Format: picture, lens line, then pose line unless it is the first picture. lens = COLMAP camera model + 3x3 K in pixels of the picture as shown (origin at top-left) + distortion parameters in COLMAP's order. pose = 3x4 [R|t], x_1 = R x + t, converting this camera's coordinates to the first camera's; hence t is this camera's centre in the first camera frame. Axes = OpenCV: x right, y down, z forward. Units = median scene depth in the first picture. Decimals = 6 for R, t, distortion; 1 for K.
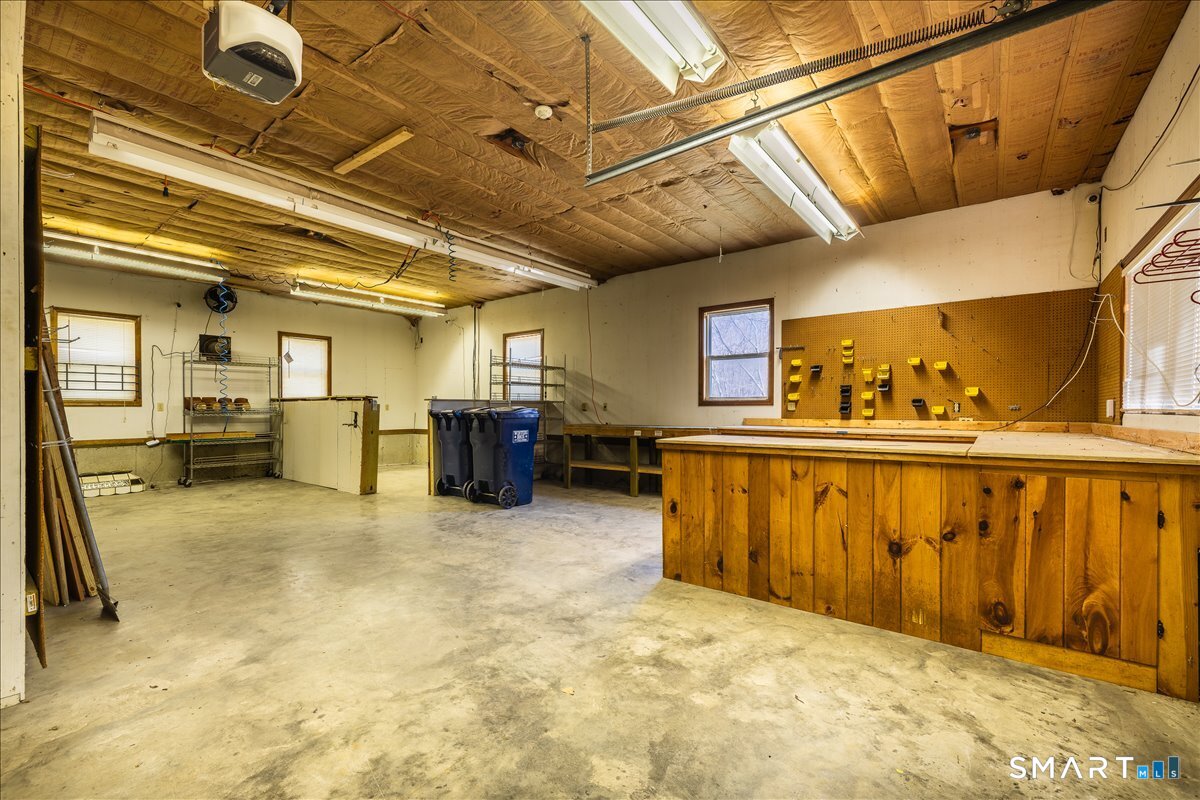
lens RADIAL K [[514.5, 0, 560.0], [0, 514.5, 407.2], [0, 0, 1]] dist [-0.000221, 0.000072]
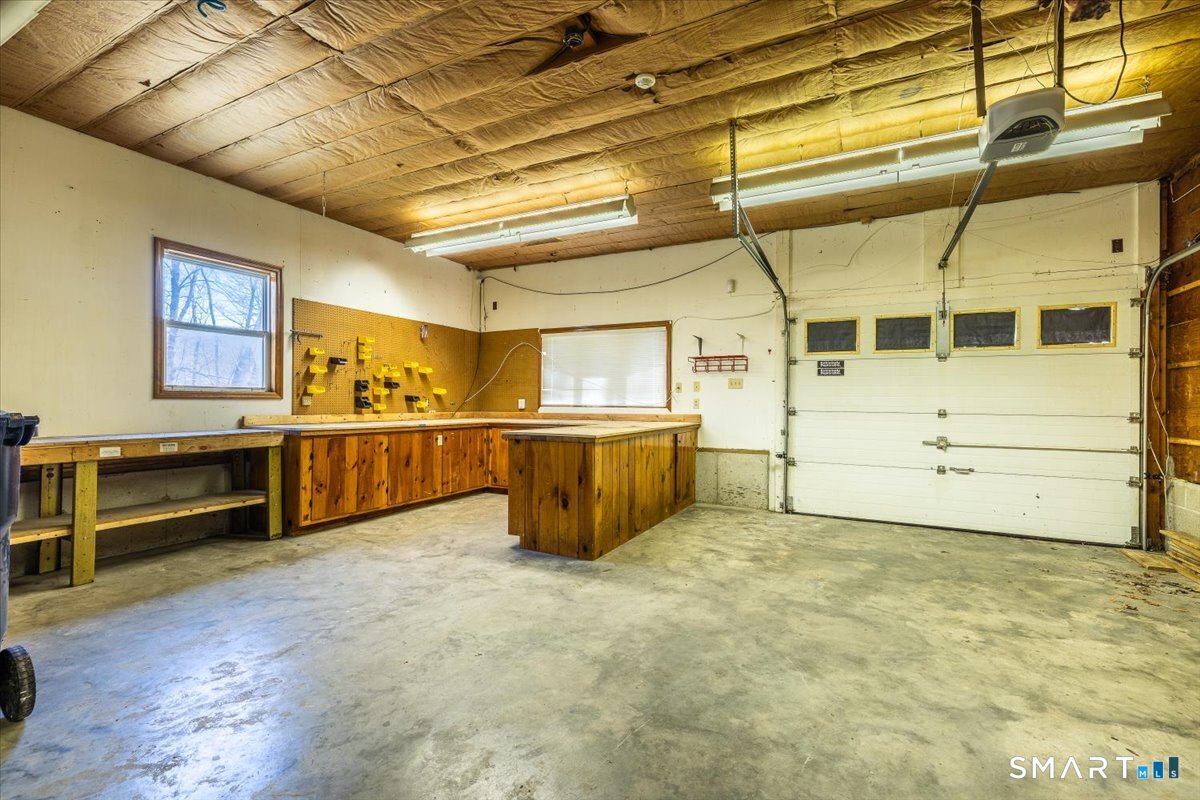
lens RADIAL K [[498.6, 0, 601.6], [0, 498.6, 397.6], [0, 0, 1]] dist [-0.000111, 0.000409]
pose [[-0.227500, 0.007365, 0.973750, -0.979373], [-0.010550, 0.999894, -0.010028, -0.007364], [-0.973721, -0.012554, -0.227398, 1.433995]]
